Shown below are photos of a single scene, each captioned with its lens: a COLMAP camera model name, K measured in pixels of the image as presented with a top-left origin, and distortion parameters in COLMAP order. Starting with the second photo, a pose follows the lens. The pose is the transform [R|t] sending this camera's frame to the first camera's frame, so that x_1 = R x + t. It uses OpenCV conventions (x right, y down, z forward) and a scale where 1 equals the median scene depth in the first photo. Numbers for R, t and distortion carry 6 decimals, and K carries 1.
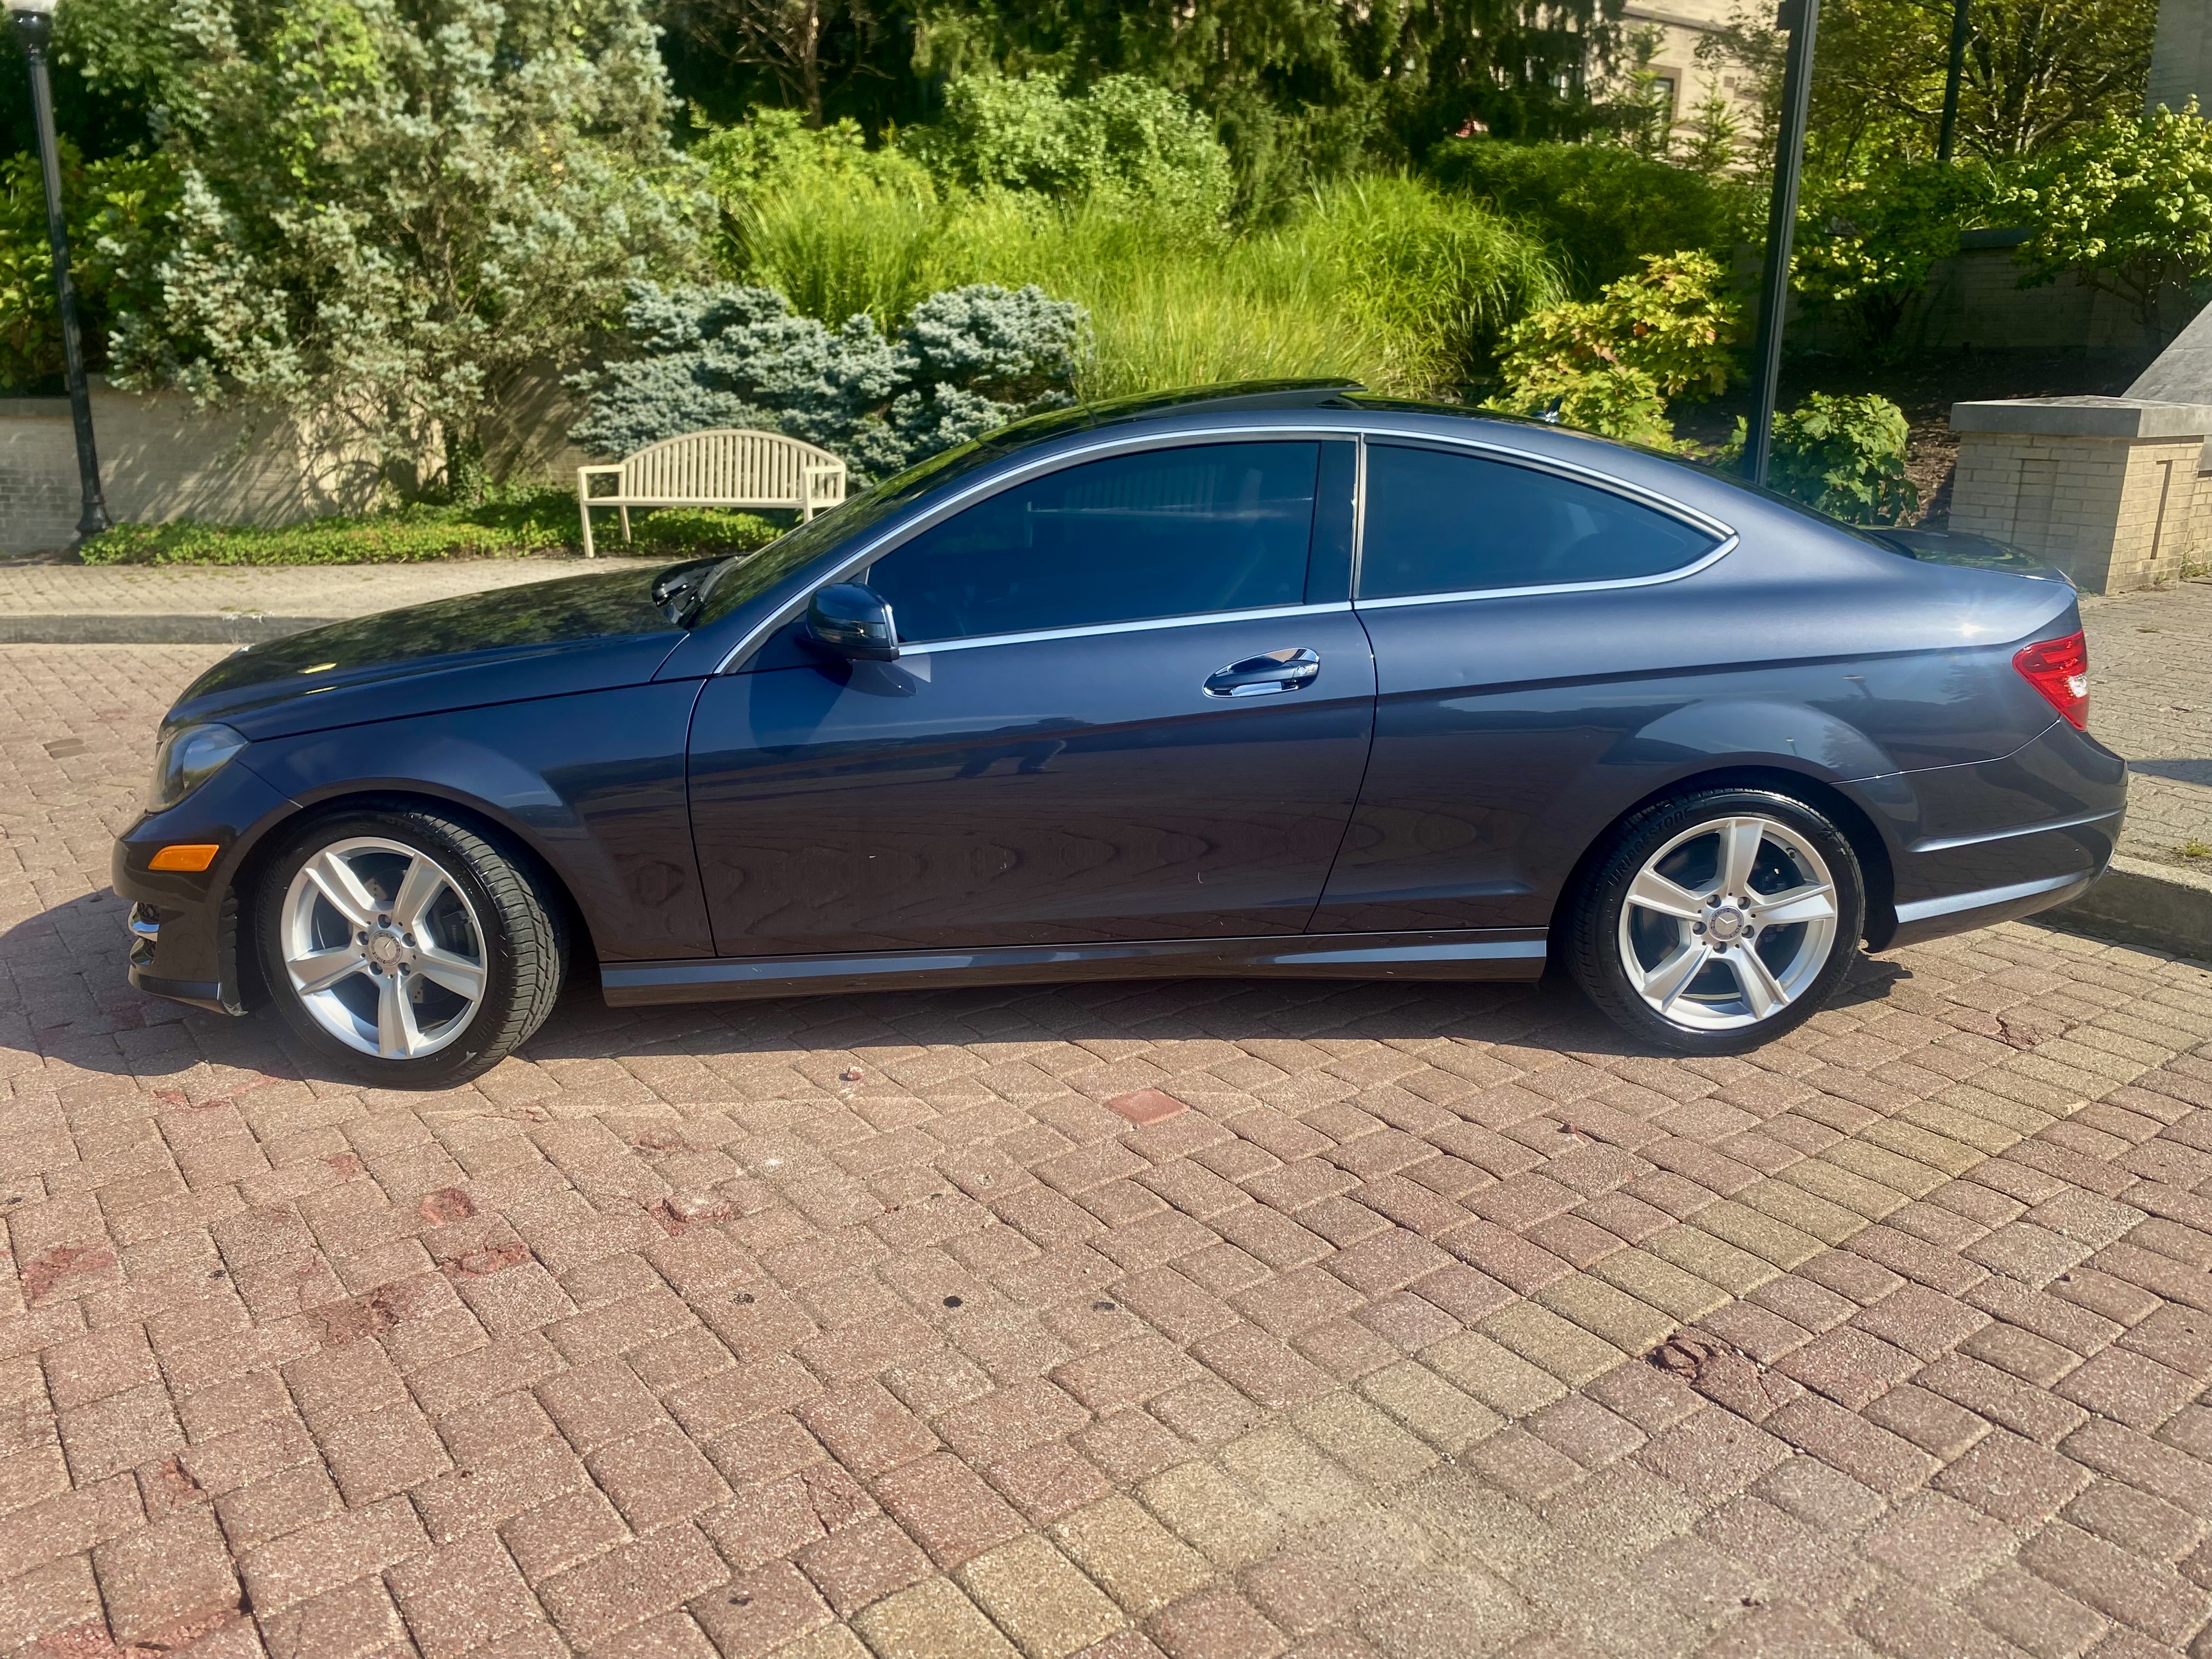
lens RADIAL K [[1752.0, 0, 1097.3], [0, 1752.0, 830.7], [0, 0, 1]] dist [-0.001501, 0.002696]
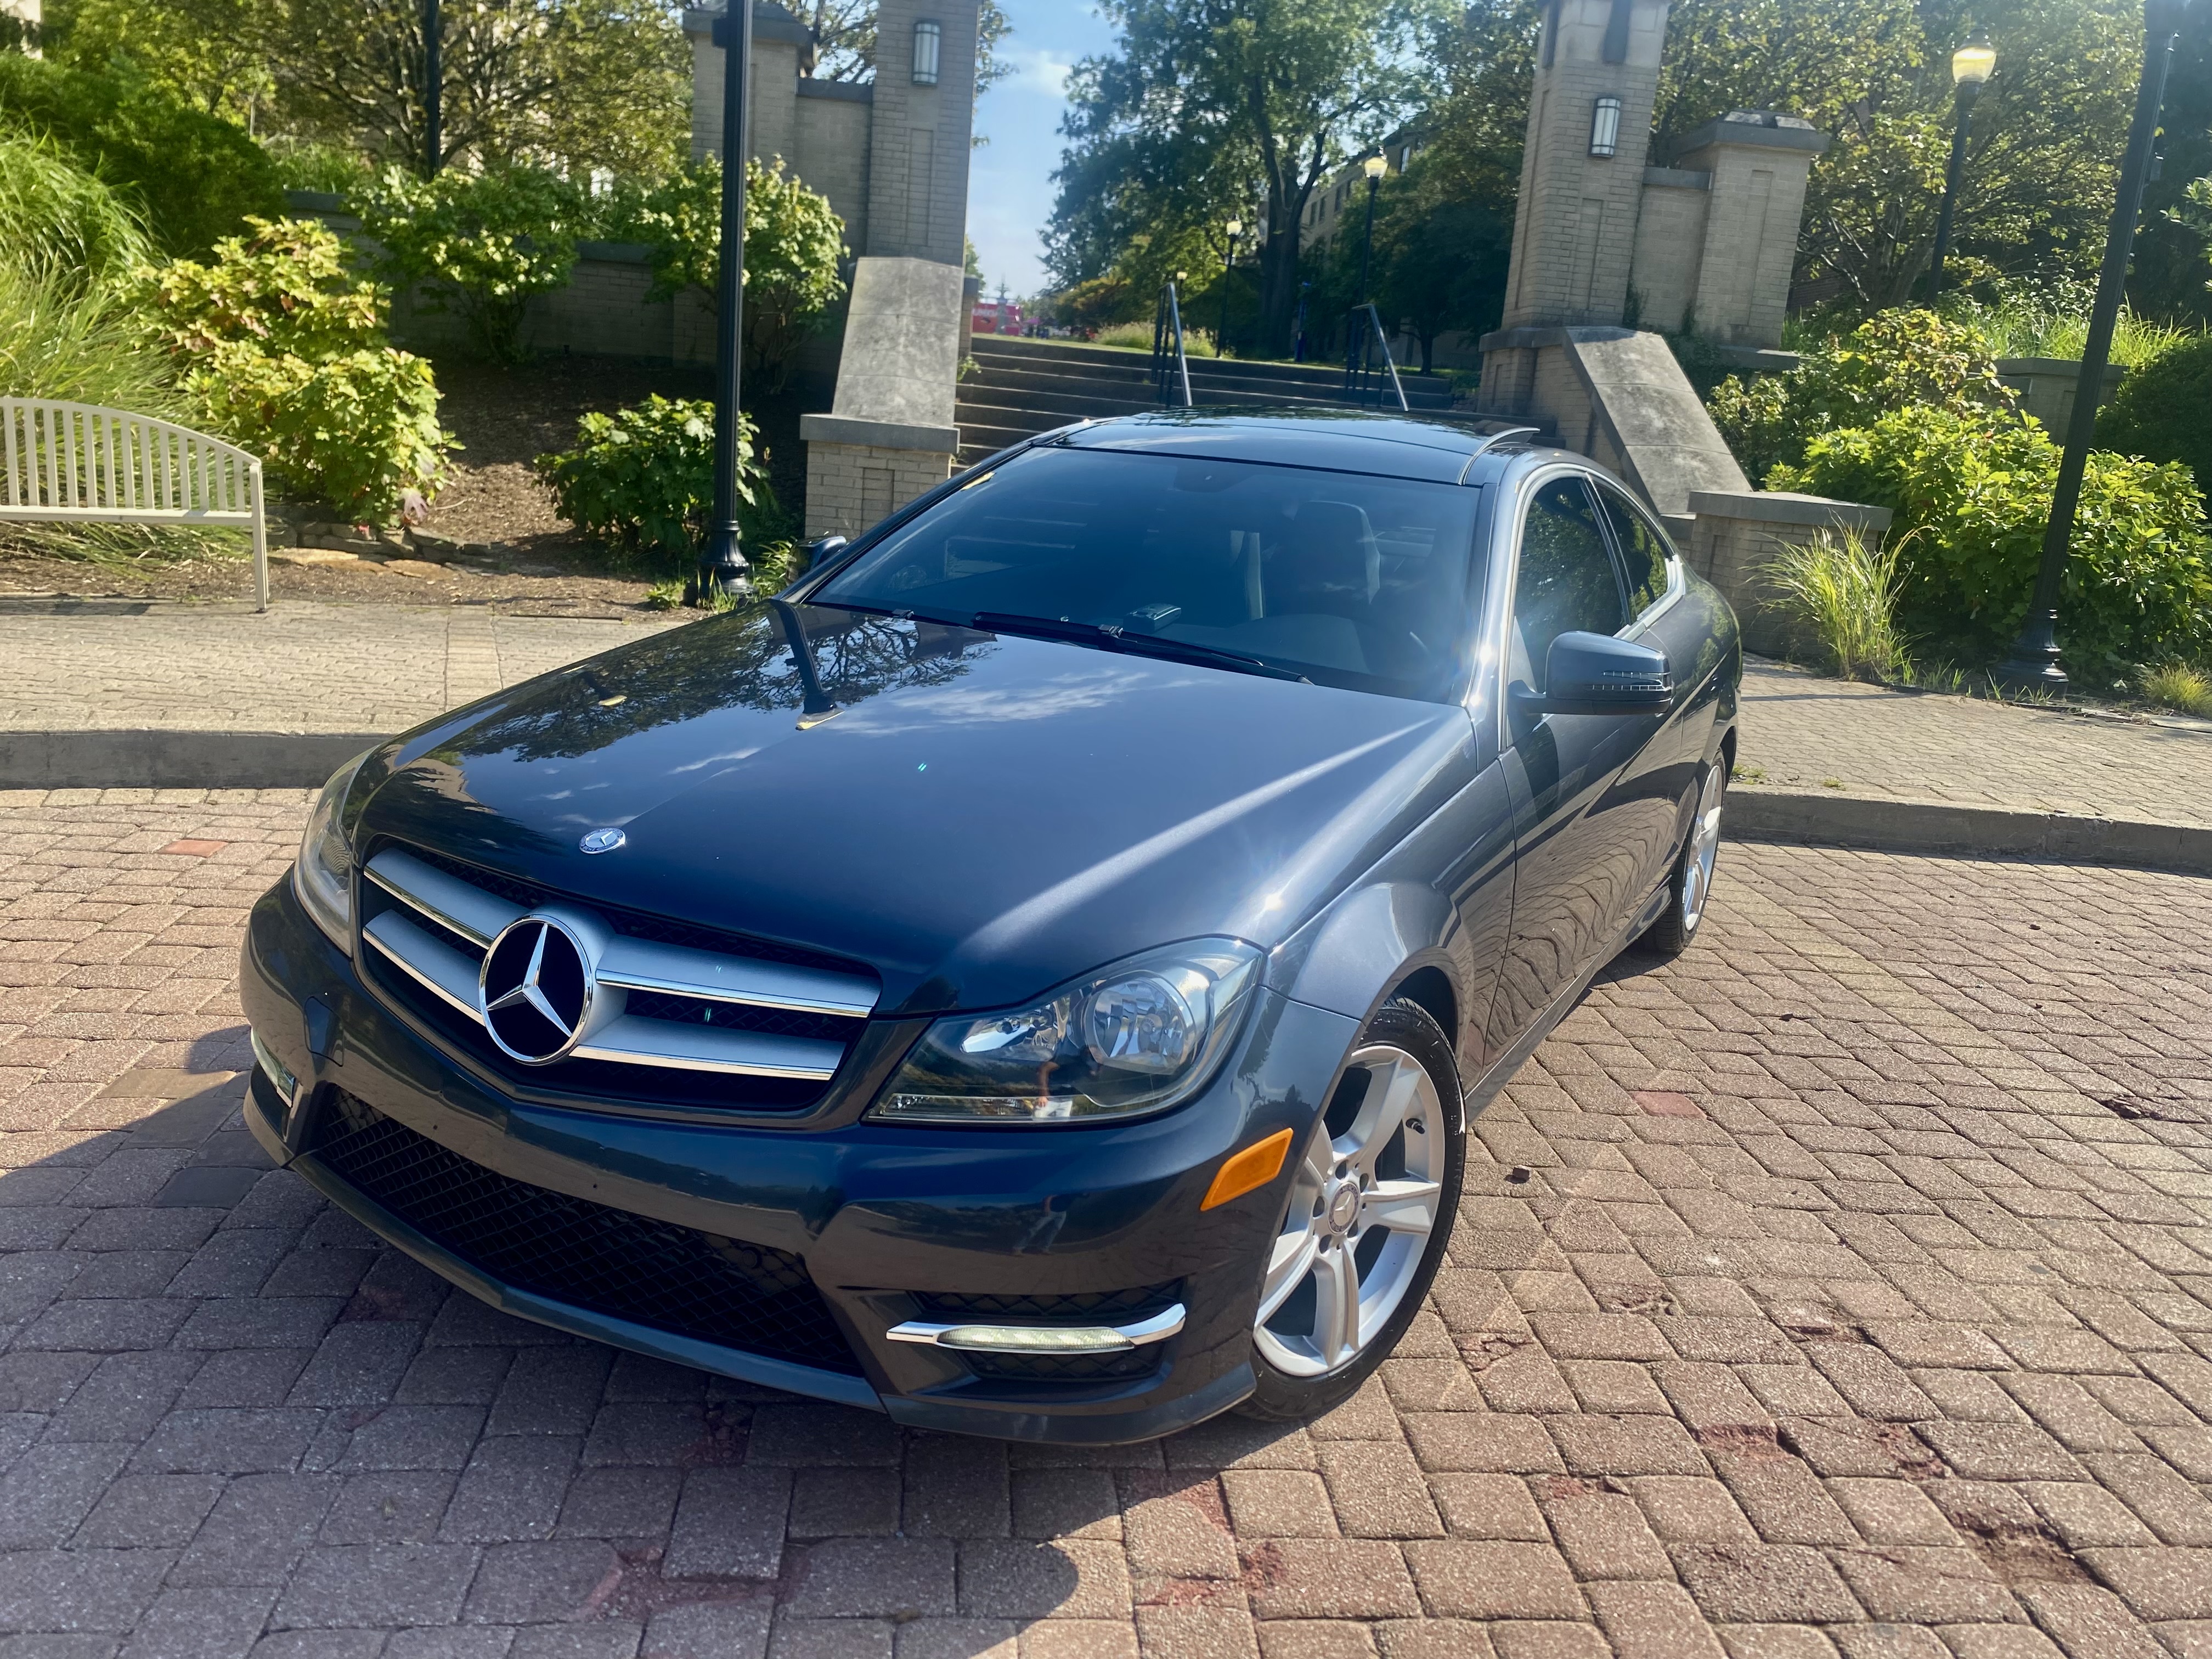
lens RADIAL K [[1752.0, 0, 1097.3], [0, 1752.0, 830.7], [0, 0, 1]] dist [-0.001501, 0.002696]
pose [[0.504060, -0.153735, 0.849876, -0.300538], [0.147047, 0.984939, 0.090953, -0.043735], [-0.851058, 0.079126, 0.519075, 0.218568]]
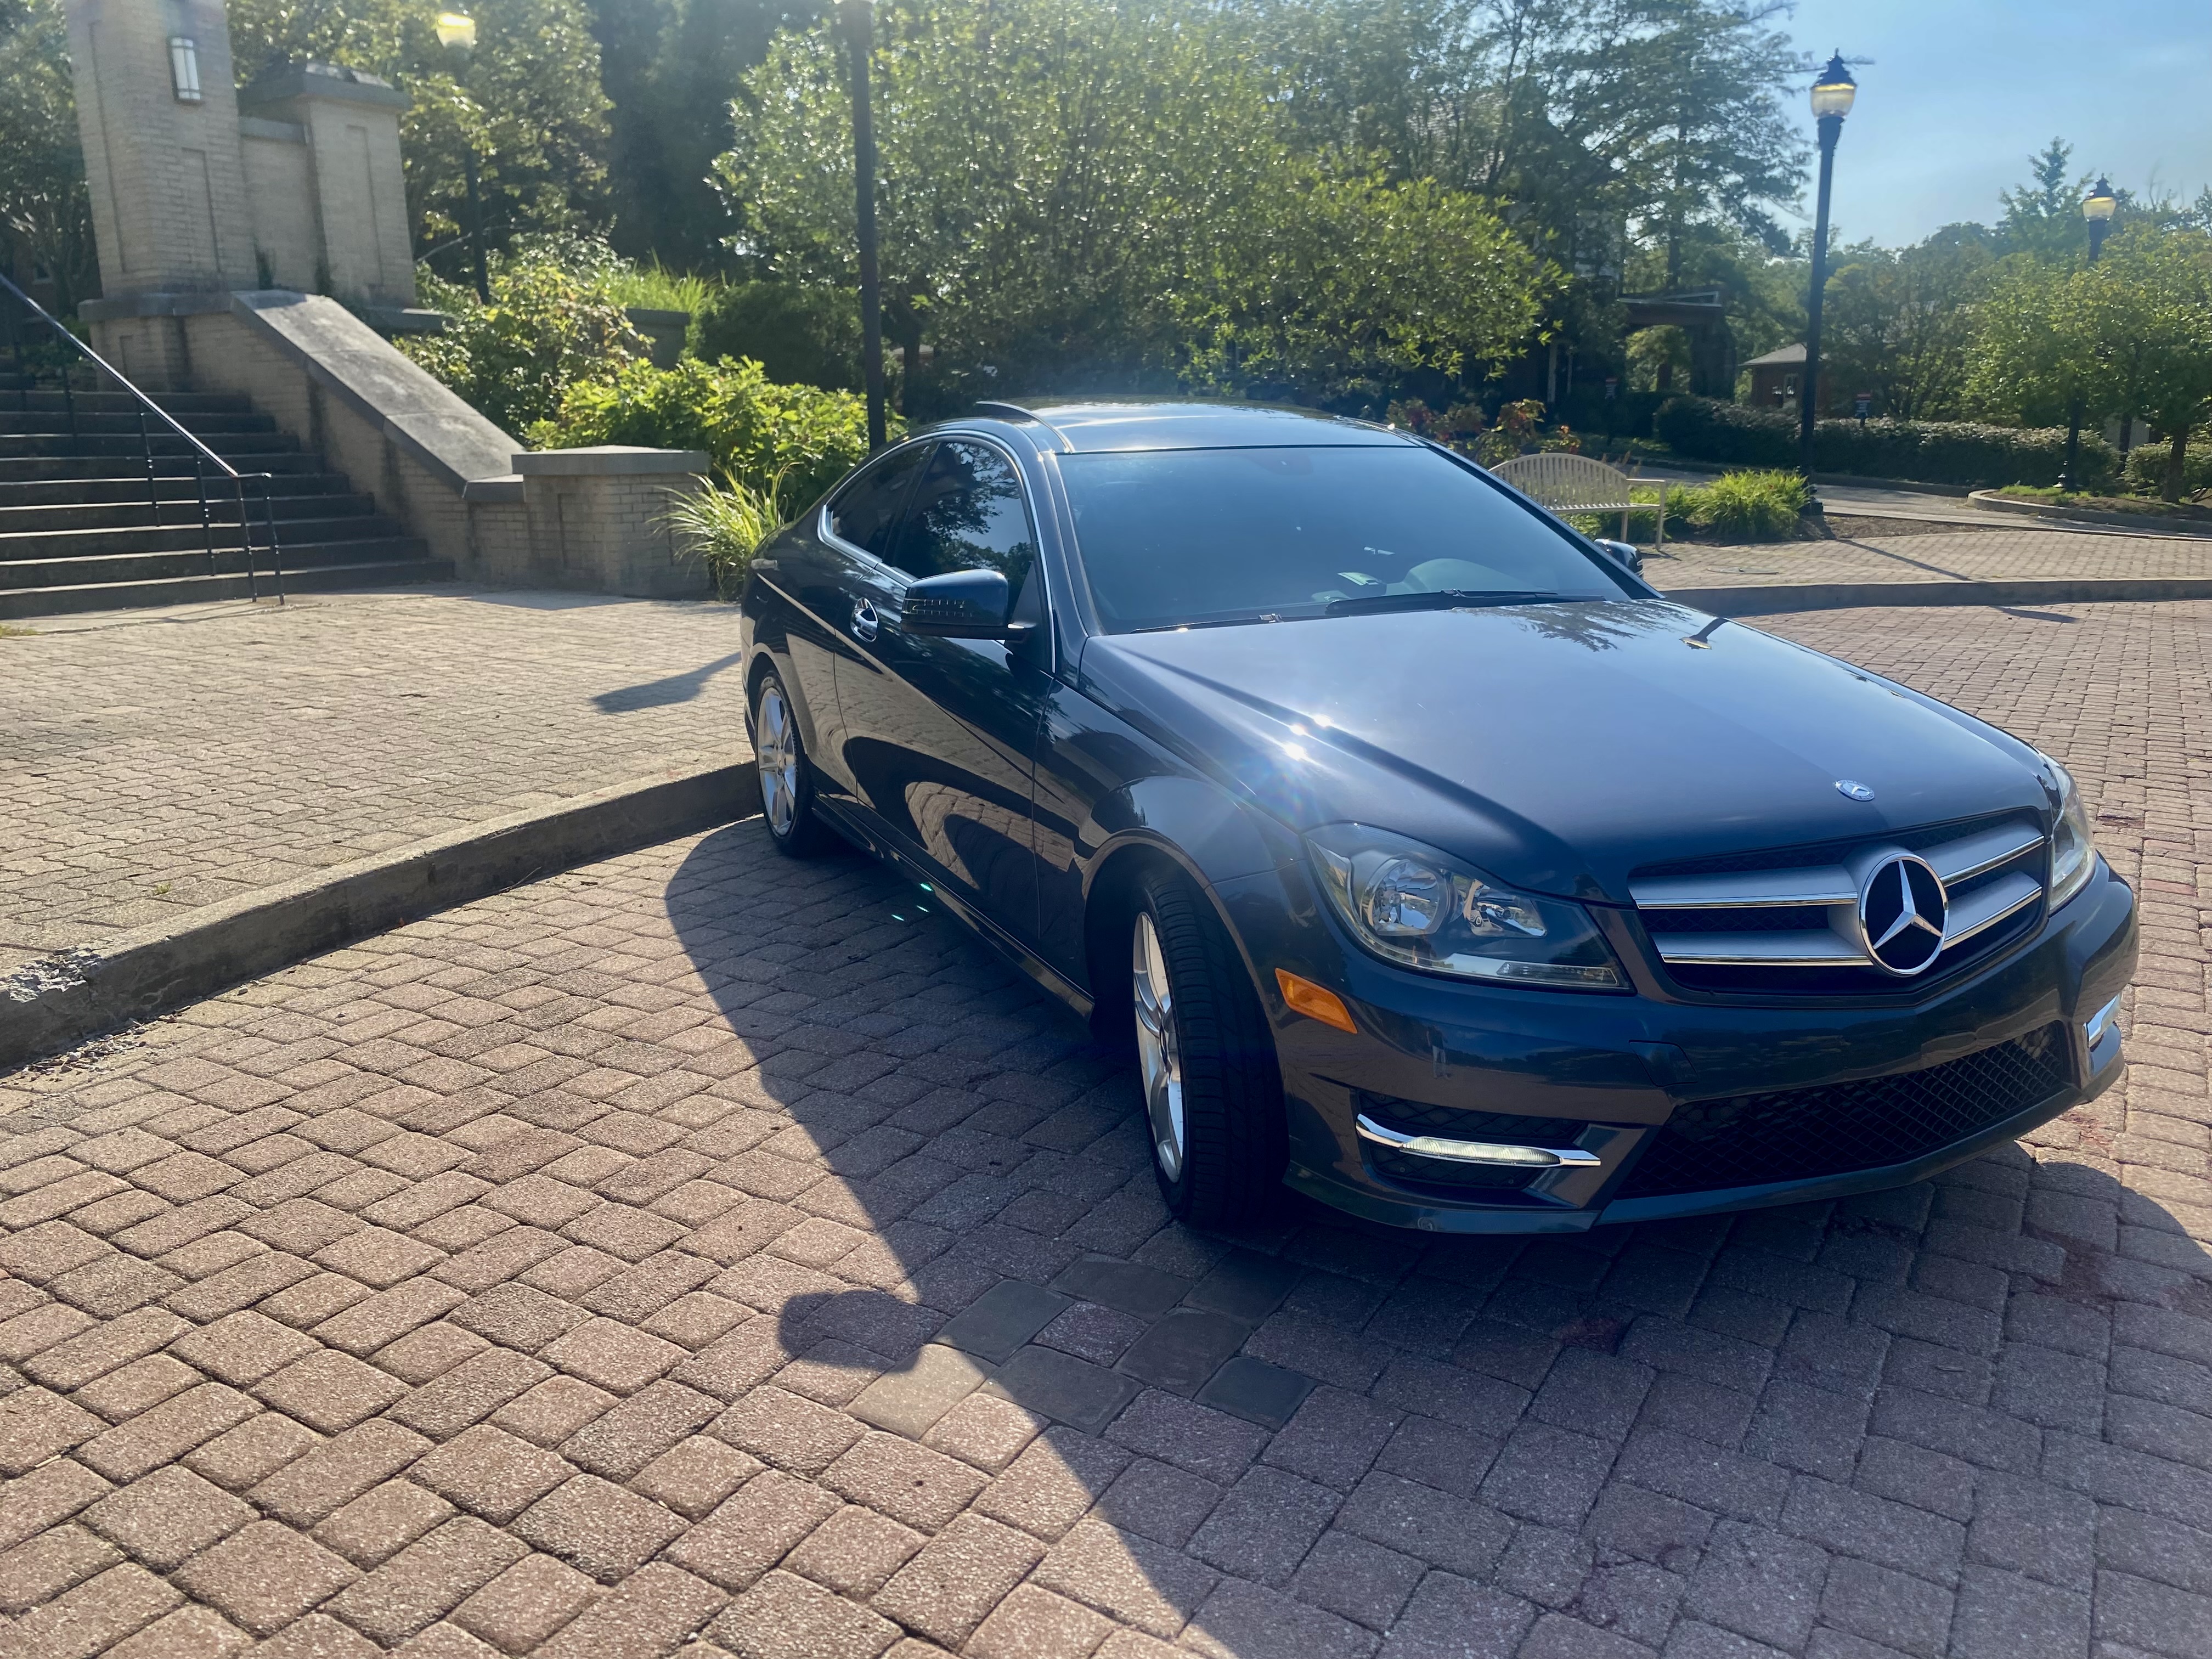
lens RADIAL K [[1752.0, 0, 1097.3], [0, 1752.0, 830.7], [0, 0, 1]] dist [-0.001501, 0.002696]
pose [[-0.420706, -0.194741, 0.886049, -0.327149], [0.250264, 0.913876, 0.319686, -0.121278], [-0.871994, 0.356240, -0.335736, 0.509283]]
